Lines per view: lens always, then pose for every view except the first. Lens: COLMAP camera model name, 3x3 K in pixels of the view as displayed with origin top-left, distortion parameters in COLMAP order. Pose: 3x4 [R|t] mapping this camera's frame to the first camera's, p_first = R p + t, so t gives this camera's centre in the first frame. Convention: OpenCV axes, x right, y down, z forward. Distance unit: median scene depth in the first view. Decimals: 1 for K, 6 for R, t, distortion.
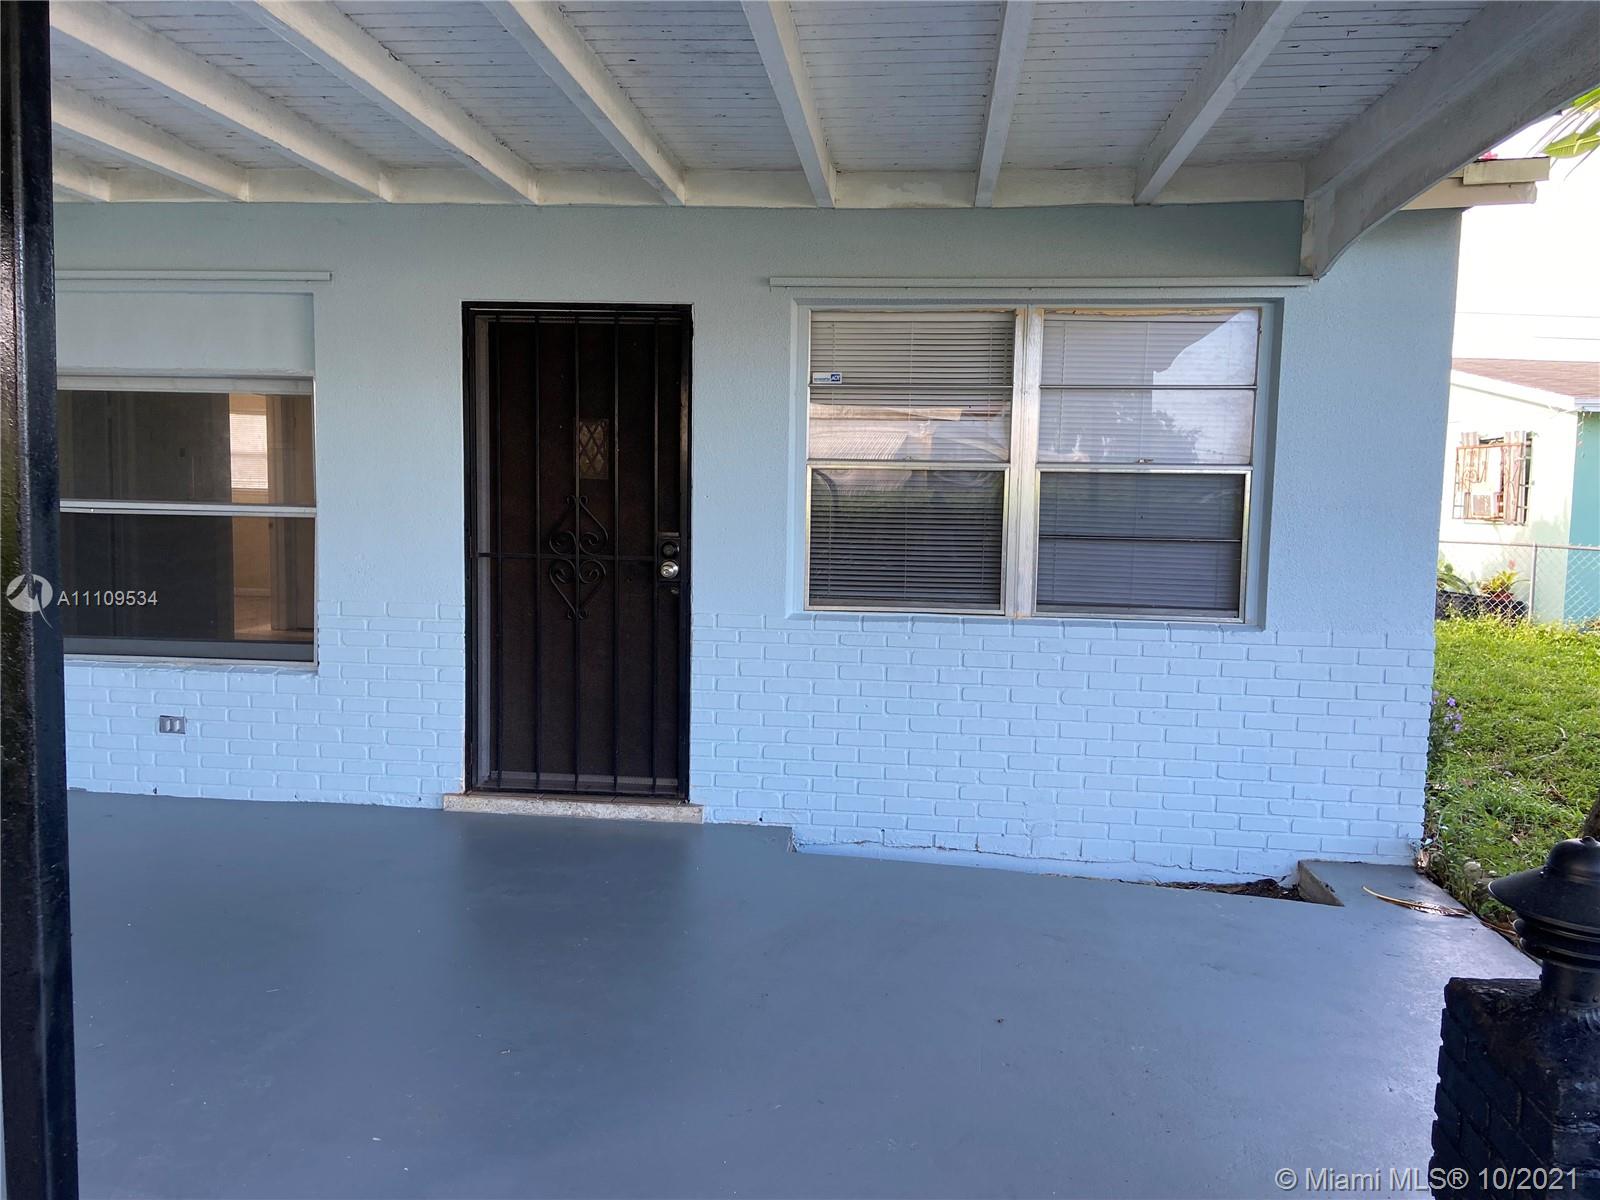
lens RADIAL K [[1192.5, 0, 799.1], [0, 1192.5, 592.5], [0, 0, 1]] dist [0.122139, -0.145713]
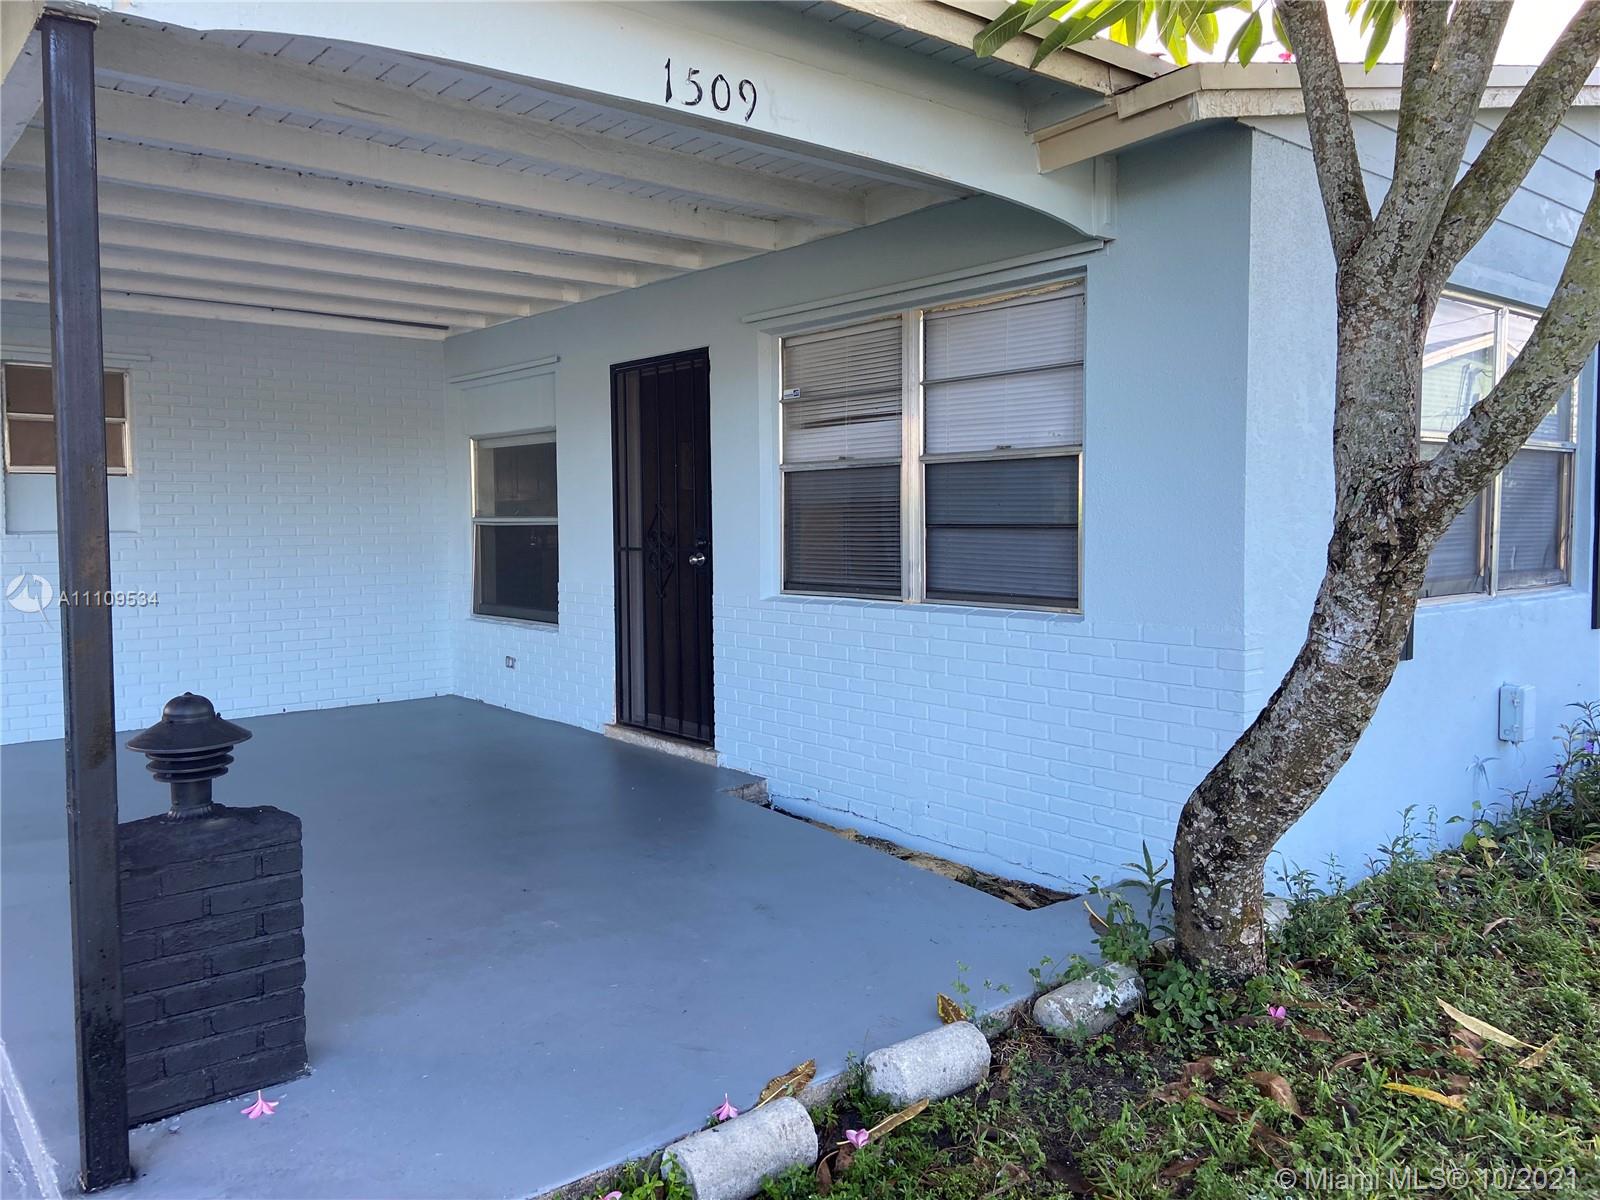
lens RADIAL K [[1198.2, 0, 792.9], [0, 1198.2, 584.8], [0, 0, 1]] dist [0.124264, -0.150032]
pose [[0.715831, 0.013823, -0.698137, 0.840398], [-0.037256, 0.999136, -0.018417, 0.027408], [0.697279, 0.039194, 0.715727, 0.172301]]
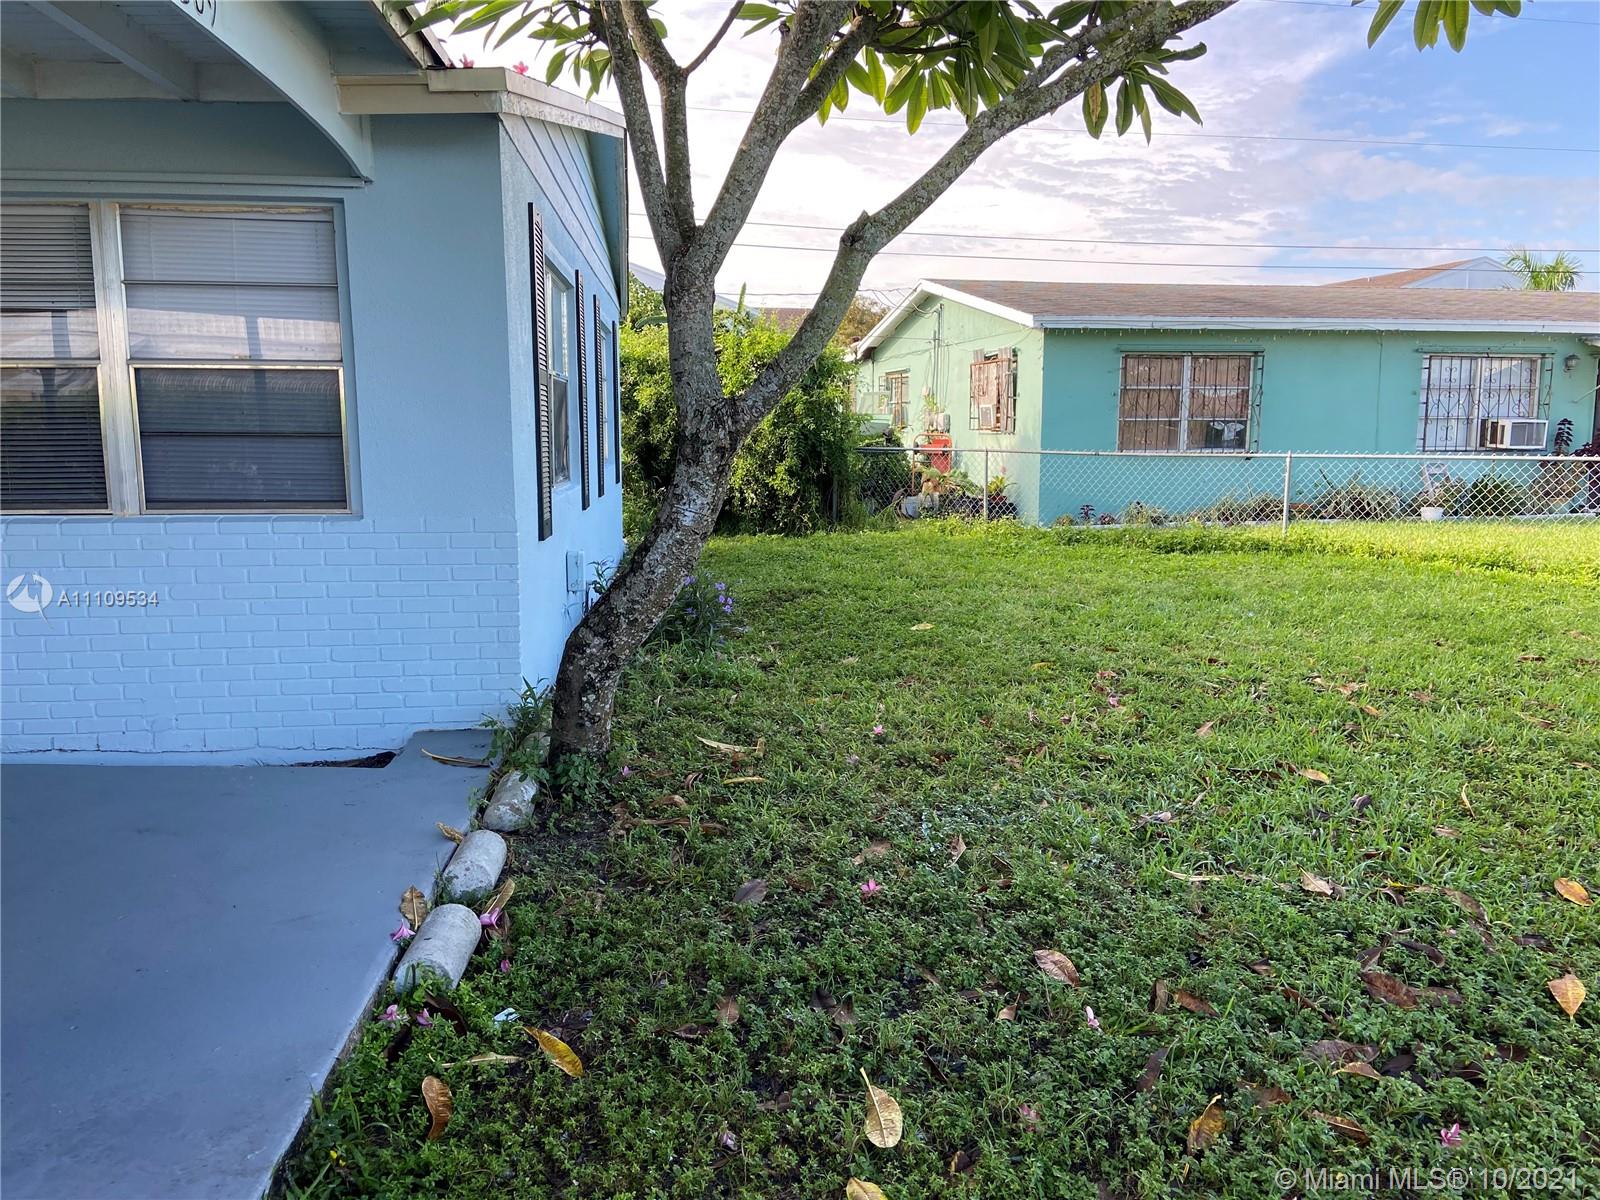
lens RADIAL K [[1198.2, 0, 792.9], [0, 1198.2, 584.8], [0, 0, 1]] dist [0.124264, -0.150032]
pose [[0.981227, -0.046237, 0.187233, 0.532227], [0.036713, 0.997865, 0.054018, 0.042951], [-0.189331, -0.046130, 0.980829, -0.109428]]
